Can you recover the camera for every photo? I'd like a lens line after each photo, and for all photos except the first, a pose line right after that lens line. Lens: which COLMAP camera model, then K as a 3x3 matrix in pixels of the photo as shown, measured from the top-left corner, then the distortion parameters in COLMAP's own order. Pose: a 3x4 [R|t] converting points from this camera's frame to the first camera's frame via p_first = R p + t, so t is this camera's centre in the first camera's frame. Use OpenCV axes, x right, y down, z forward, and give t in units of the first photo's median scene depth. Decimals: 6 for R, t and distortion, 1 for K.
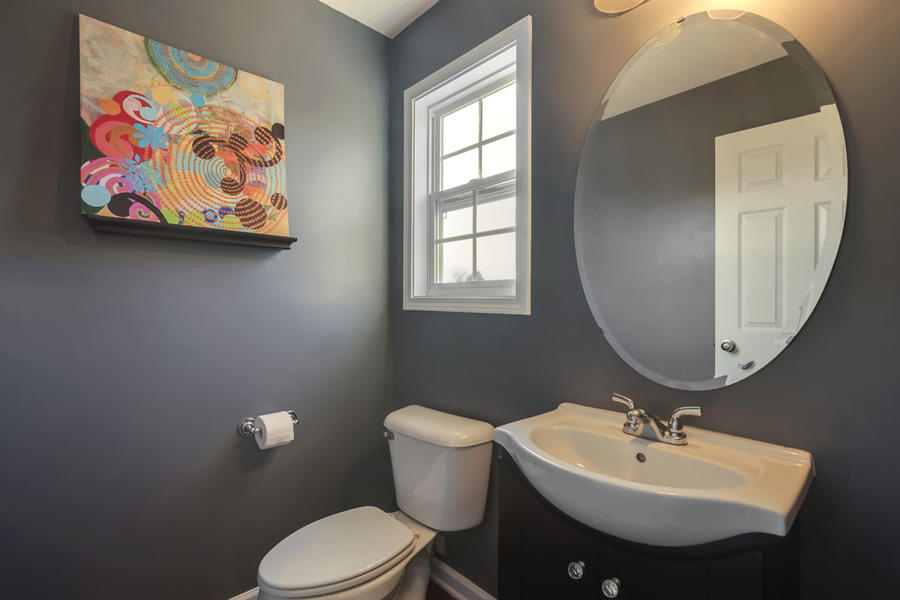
lens RADIAL K [[412.6, 0, 448.2], [0, 412.6, 298.0], [0, 0, 1]] dist [-0.005561, 0.001610]
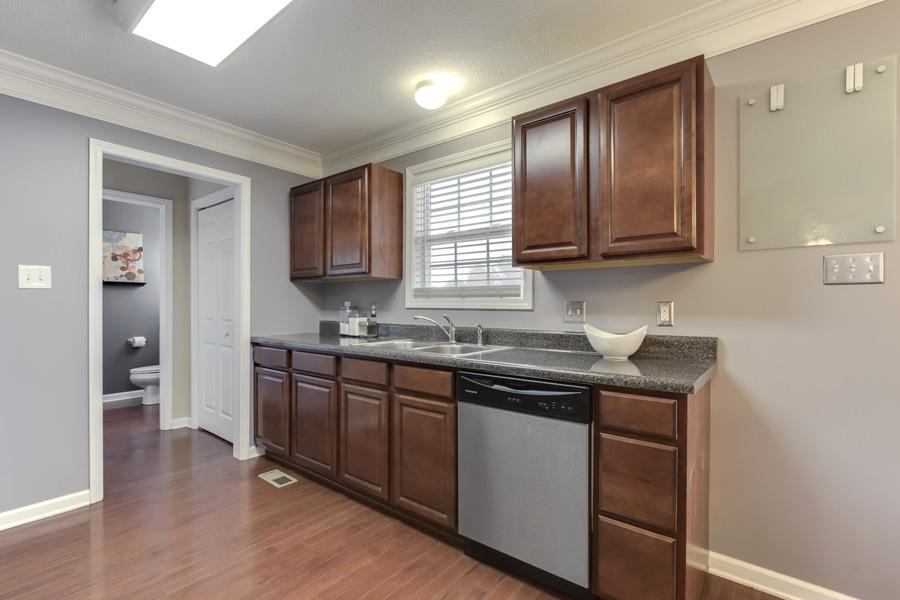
lens RADIAL K [[412.6, 0, 449.3], [0, 412.6, 303.3], [0, 0, 1]] dist [-0.005561, 0.001610]
pose [[0.988747, -0.001311, 0.149589, 1.622835], [0.001731, 0.999995, -0.002676, 0.031204], [-0.149584, 0.002905, 0.988745, -2.759969]]
